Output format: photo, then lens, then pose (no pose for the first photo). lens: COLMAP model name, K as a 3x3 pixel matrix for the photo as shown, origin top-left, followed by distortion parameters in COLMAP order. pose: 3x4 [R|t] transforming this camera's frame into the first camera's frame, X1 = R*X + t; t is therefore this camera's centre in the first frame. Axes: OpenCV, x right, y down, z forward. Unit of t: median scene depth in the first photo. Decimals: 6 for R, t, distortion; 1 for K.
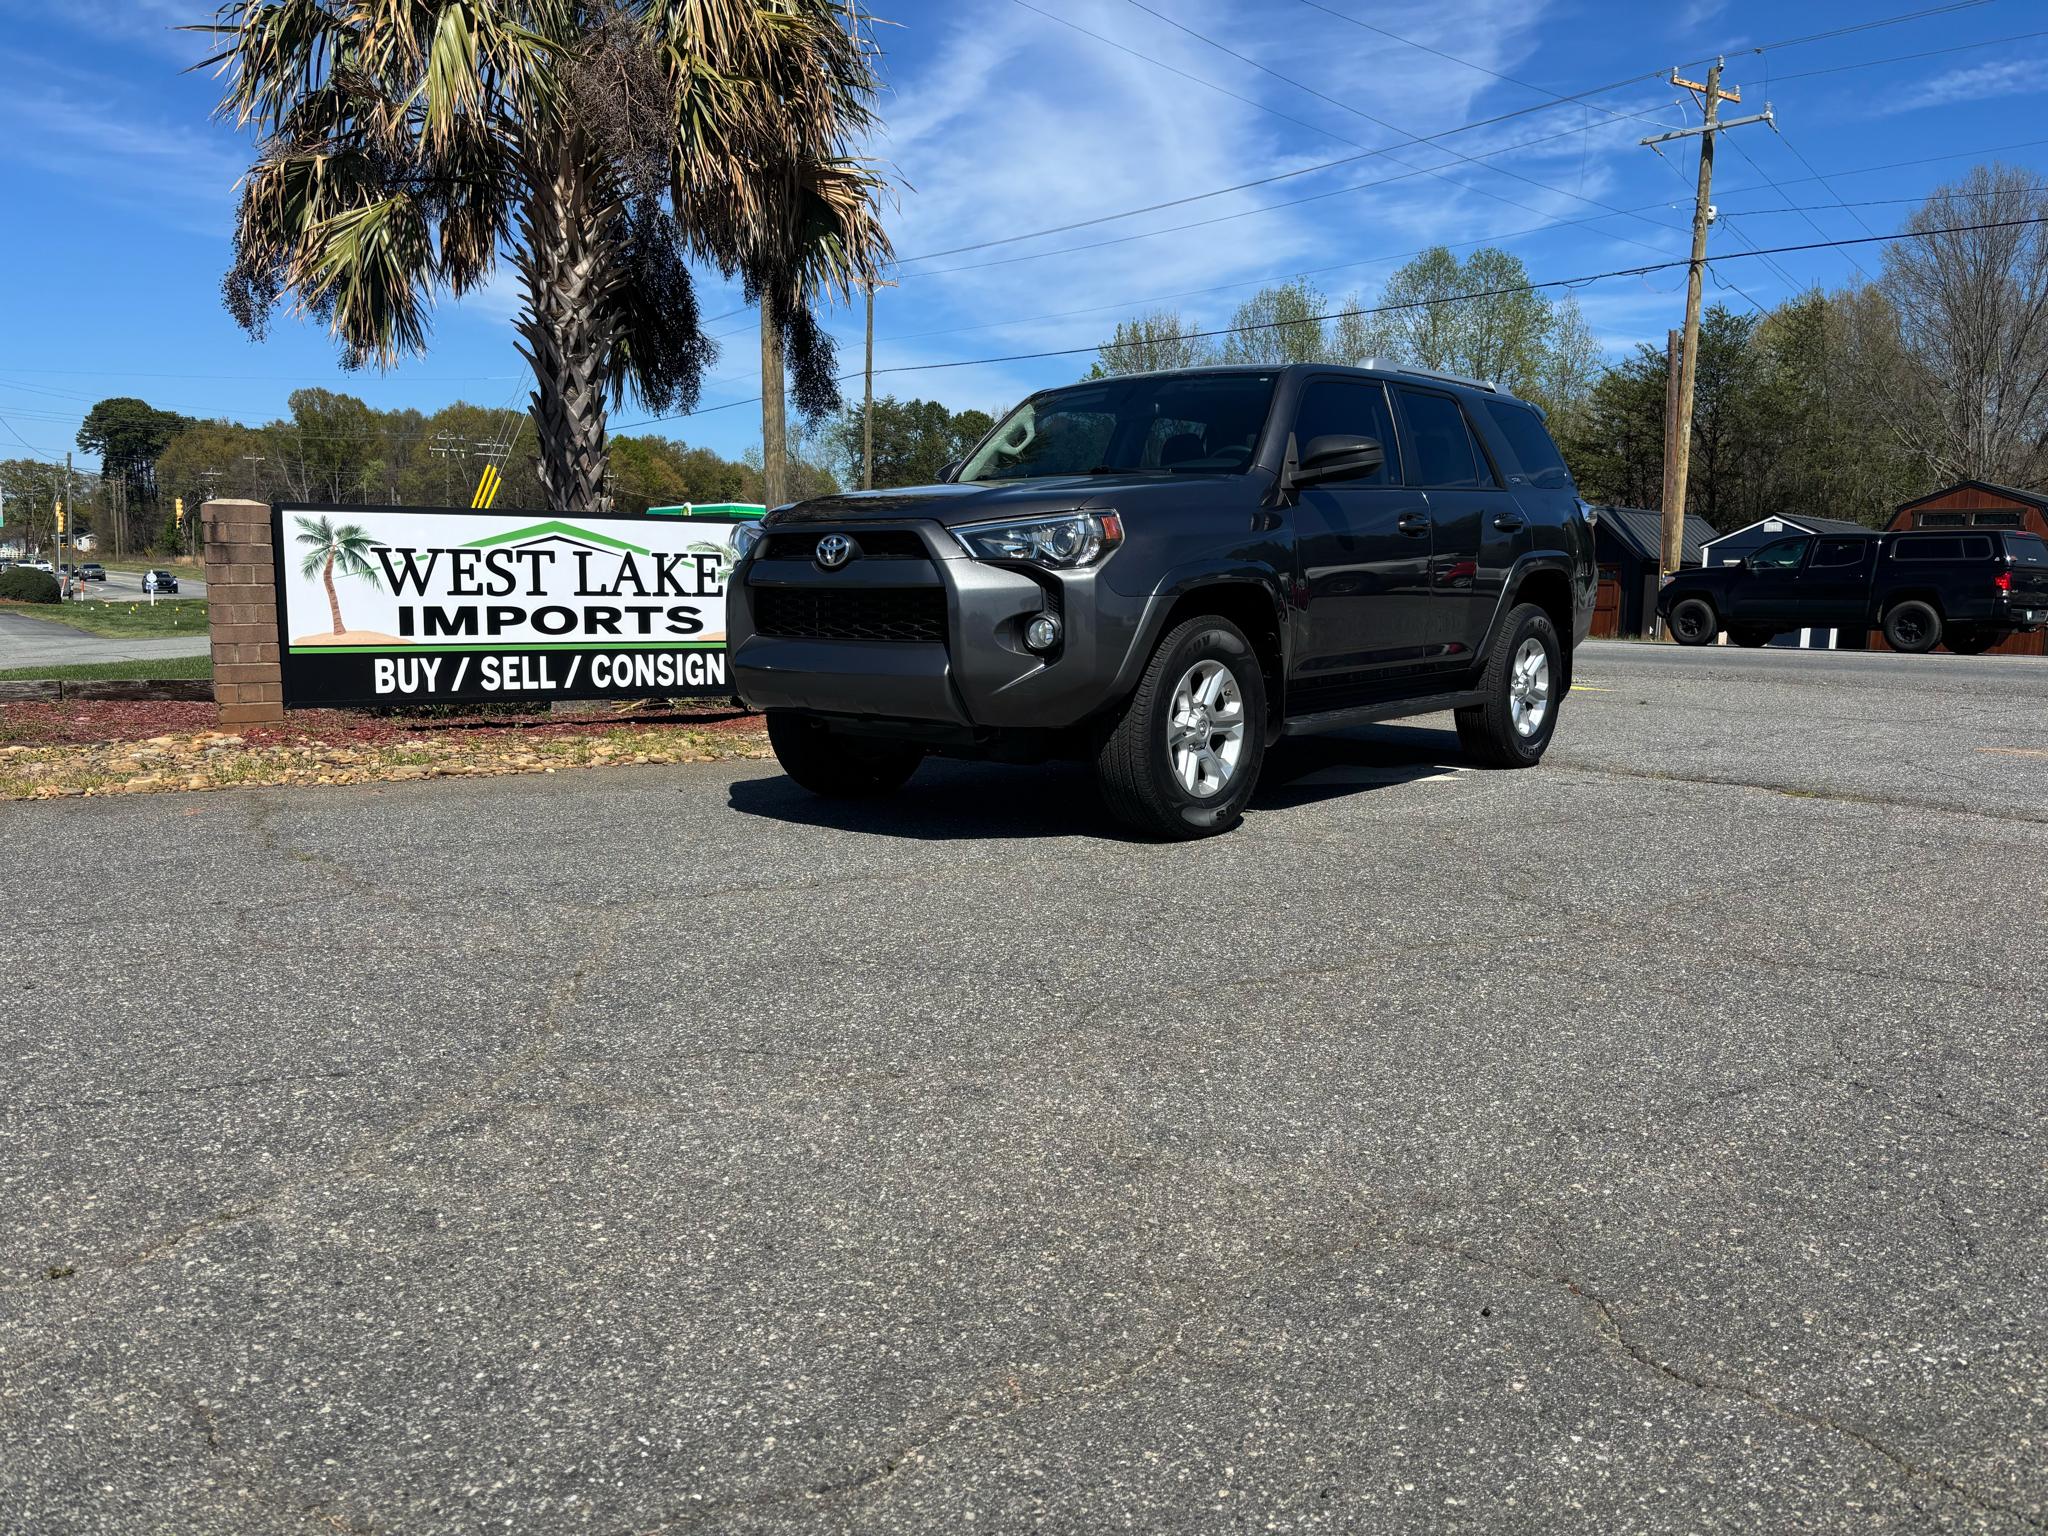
lens RADIAL K [[1569.9, 0, 1025.0], [0, 1569.9, 775.4], [0, 0, 1]] dist [0.024824, -0.005538]
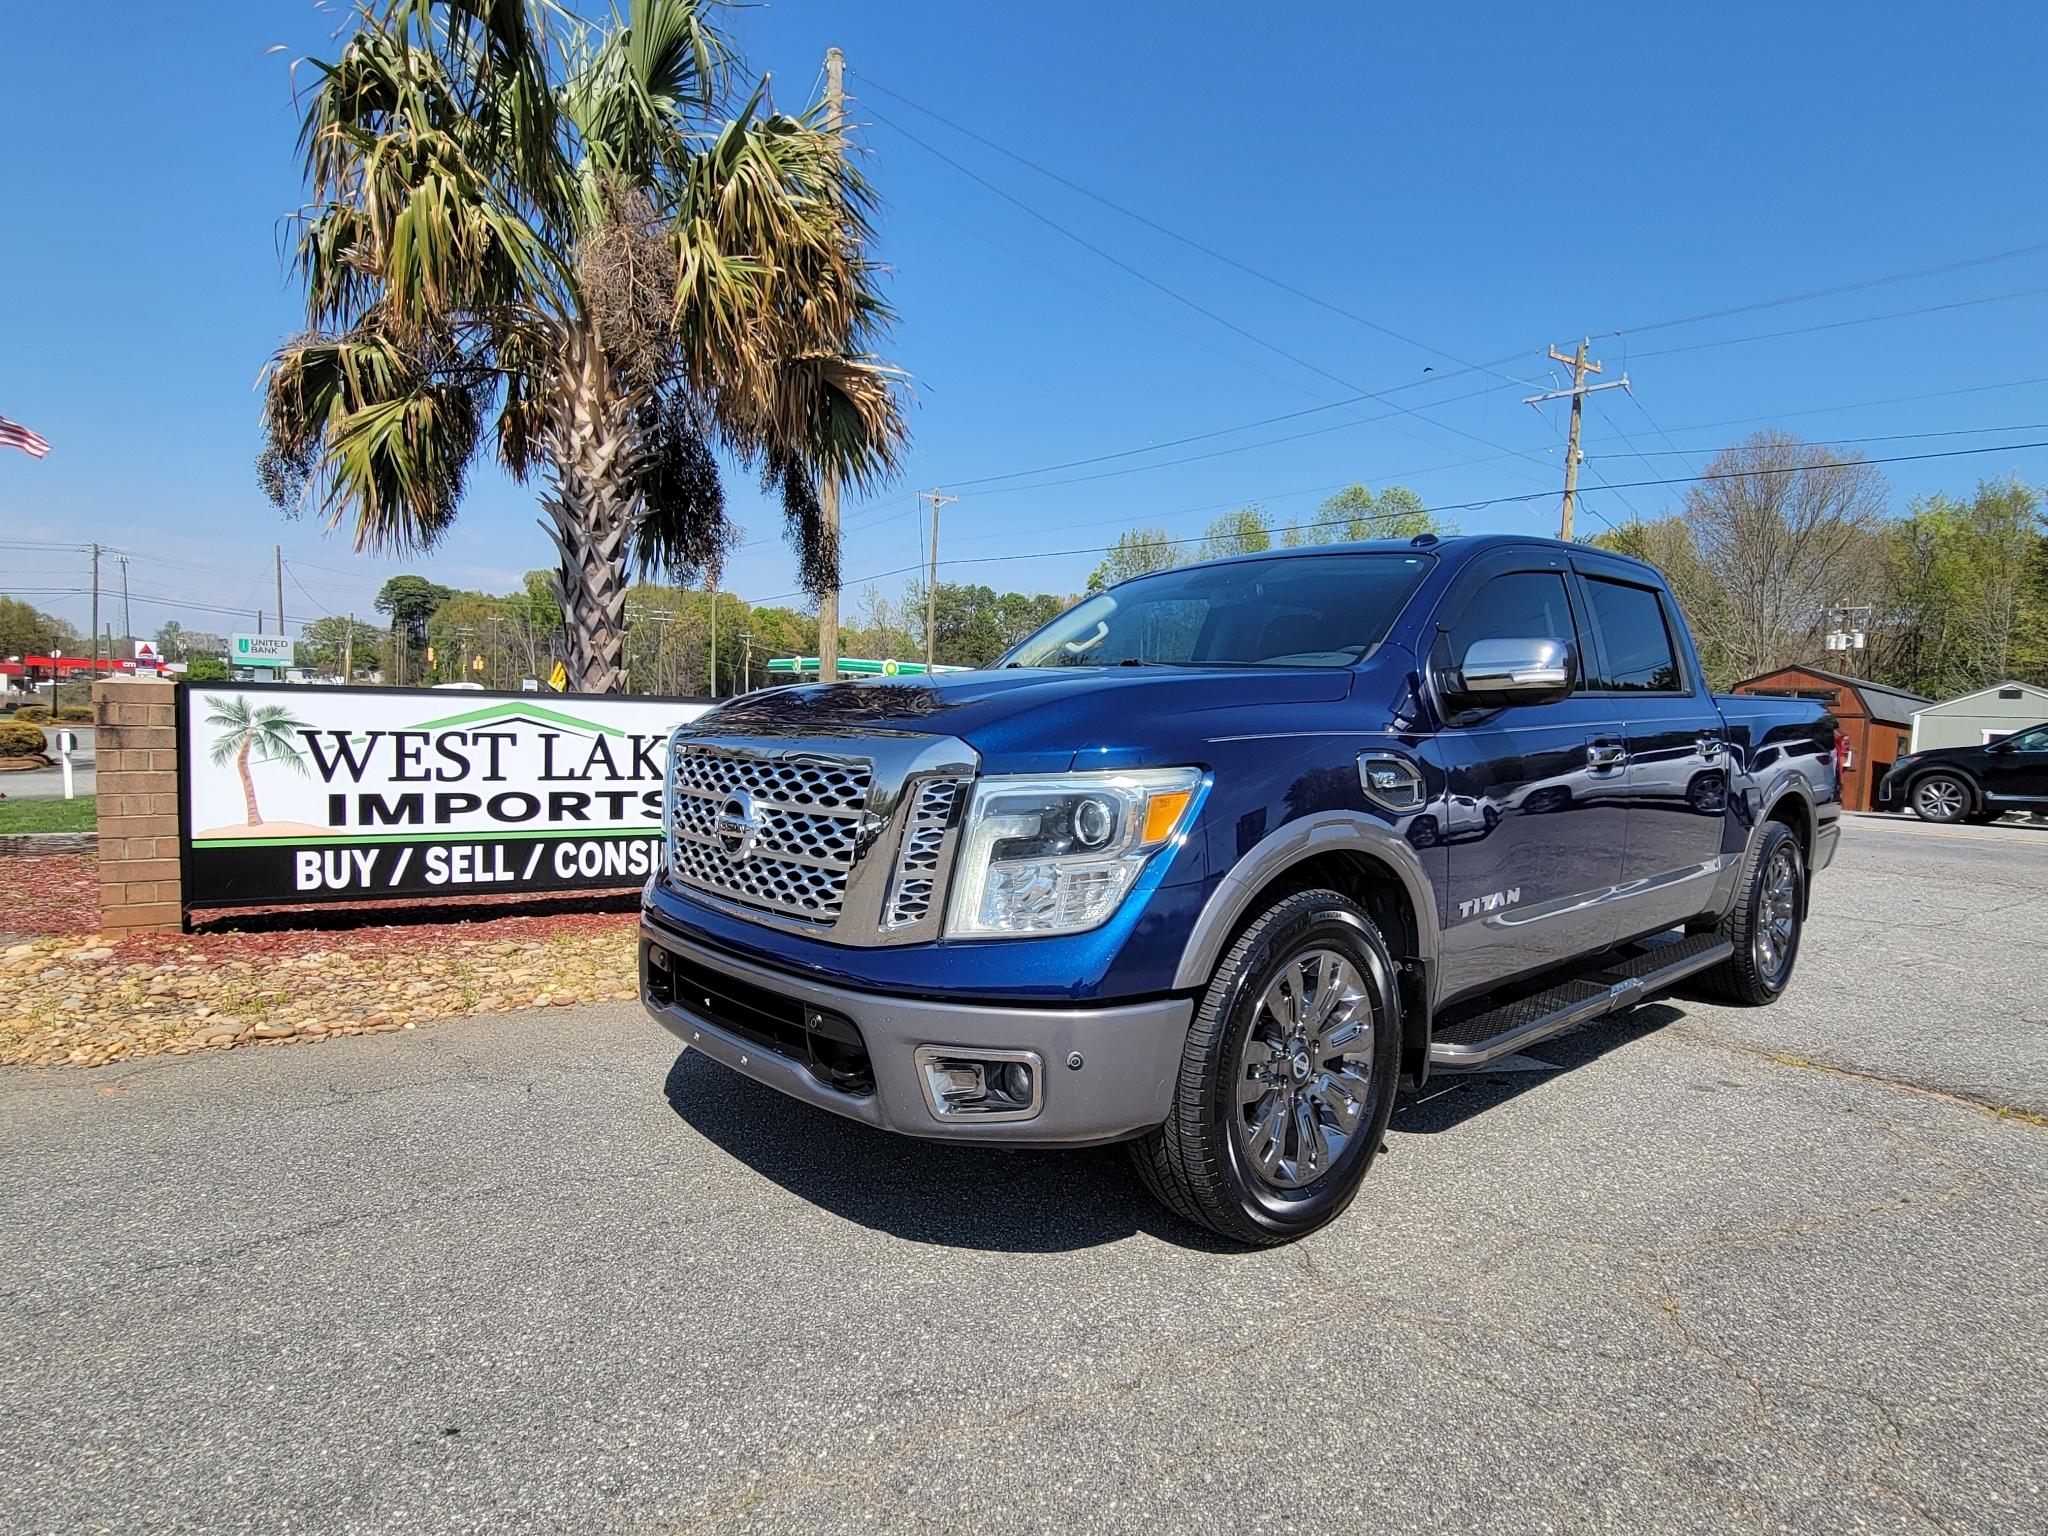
lens RADIAL K [[1121.7, 0, 1032.1], [0, 1121.7, 778.9], [0, 0, 1]] dist [0.002964, -0.002333]
pose [[0.999659, 0.021366, -0.015036, 0.017056], [-0.022293, 0.997669, -0.064502, -0.078061], [0.013623, 0.064815, 0.997804, 0.336047]]
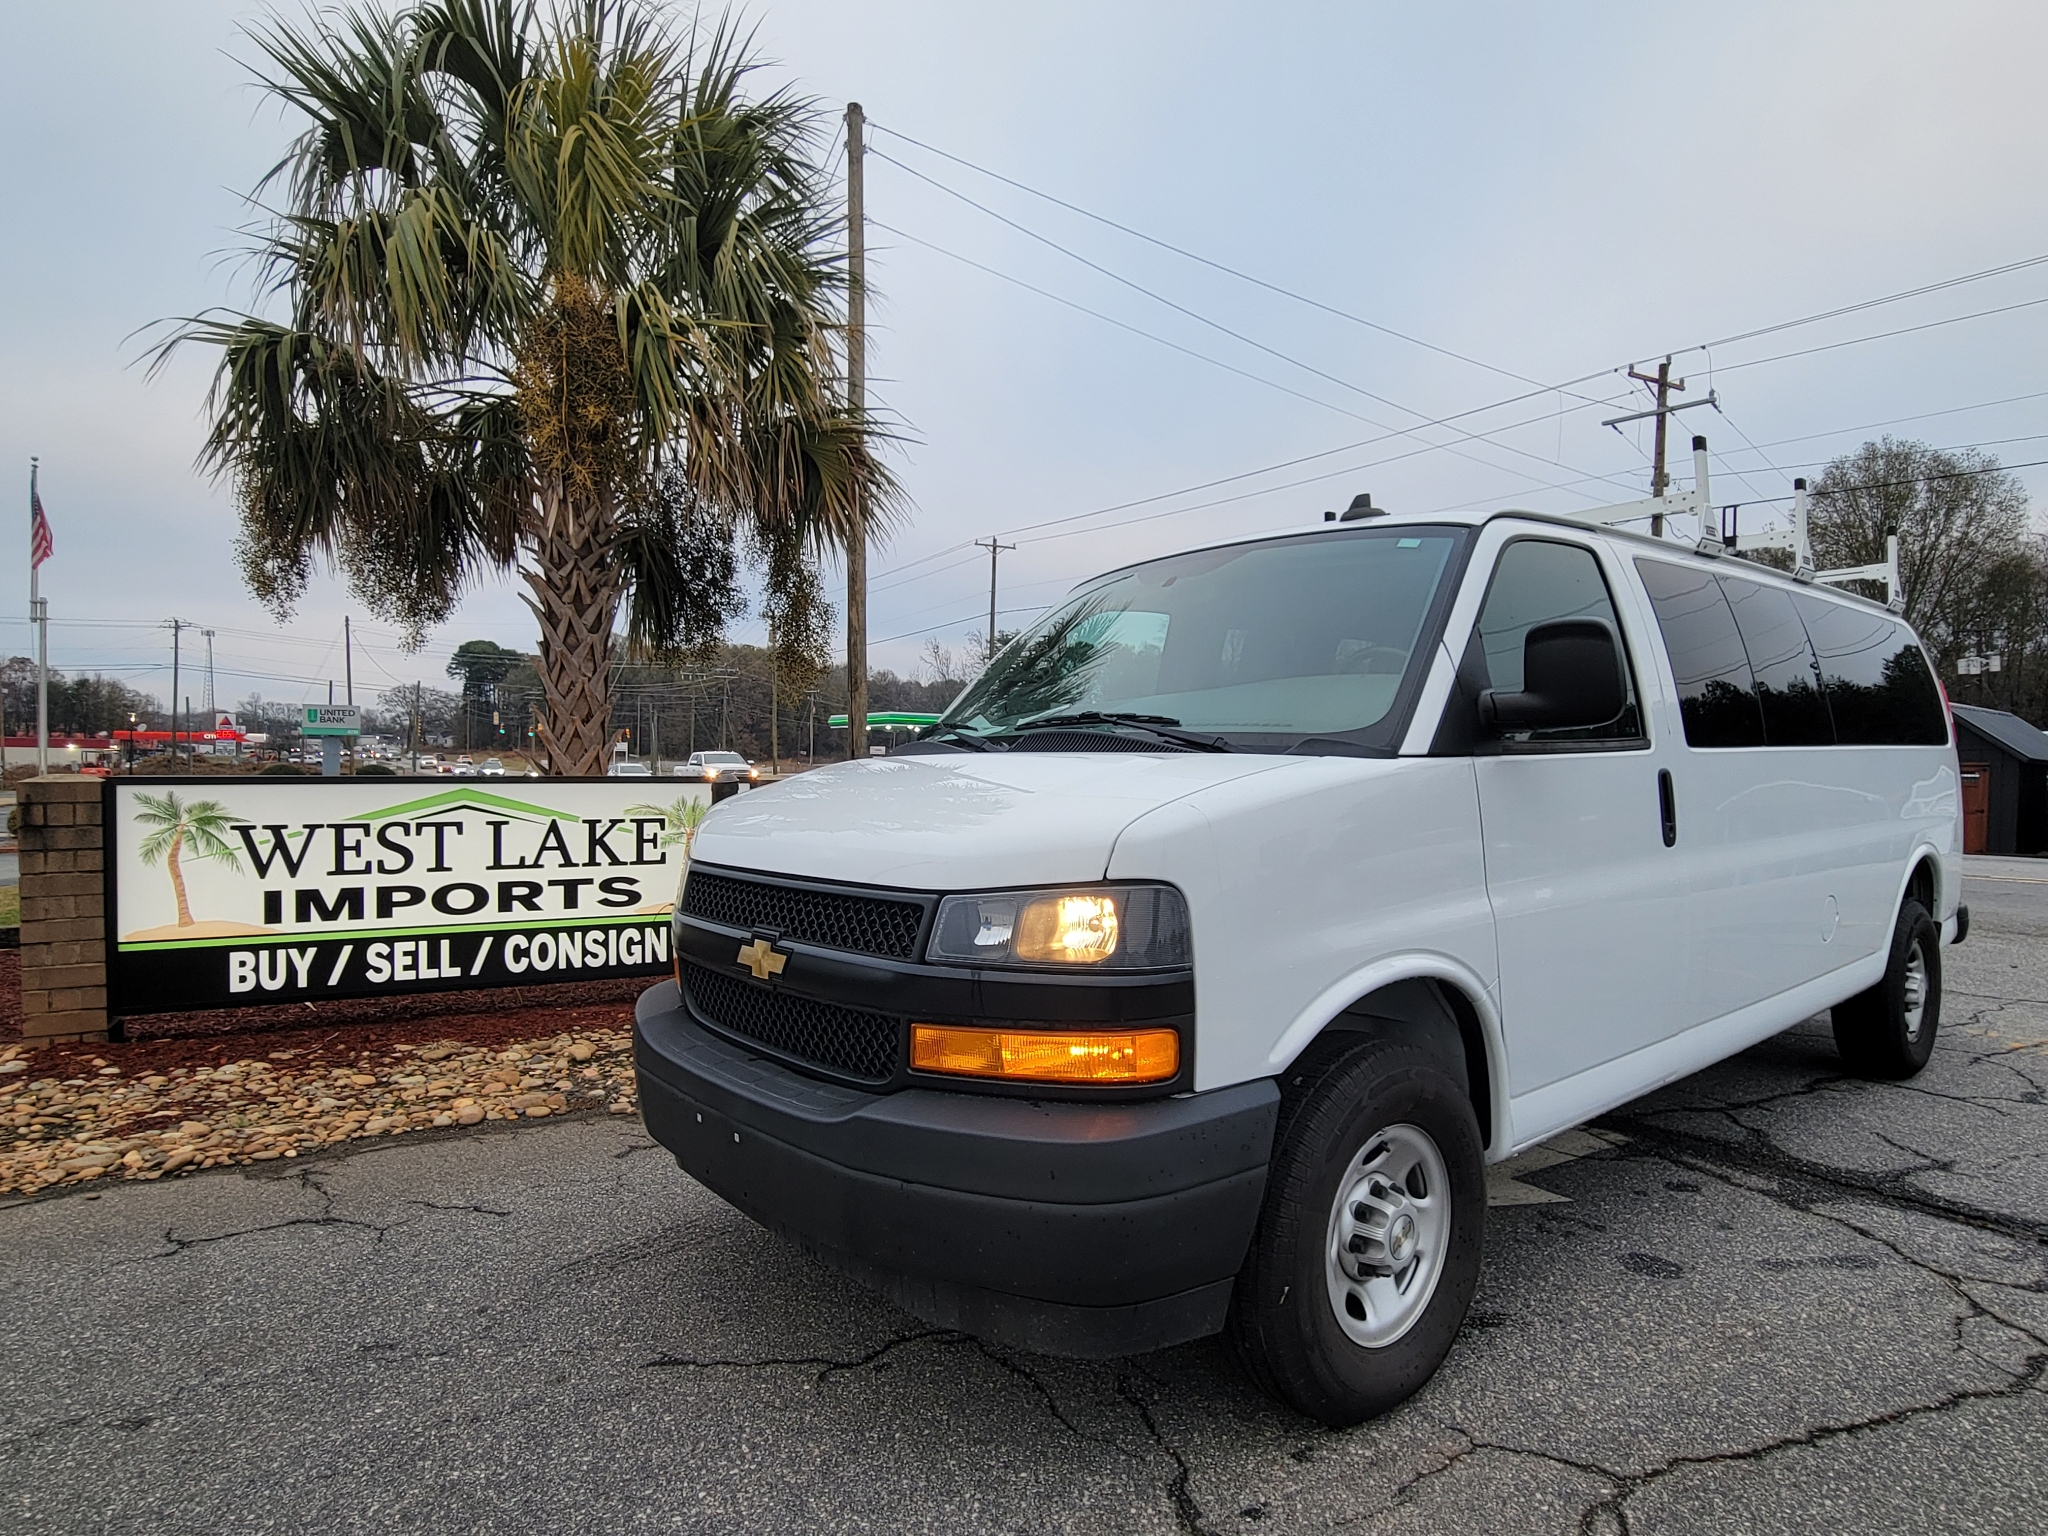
lens RADIAL K [[1161.9, 0, 1035.4], [0, 1161.9, 776.7], [0, 0, 1]] dist [-0.004185, 0.003090]
pose [[0.996835, -0.003159, -0.079430, 0.072919], [-0.005546, 0.994011, -0.109137, -0.096099], [0.079299, 0.109232, 0.990848, 0.368977]]
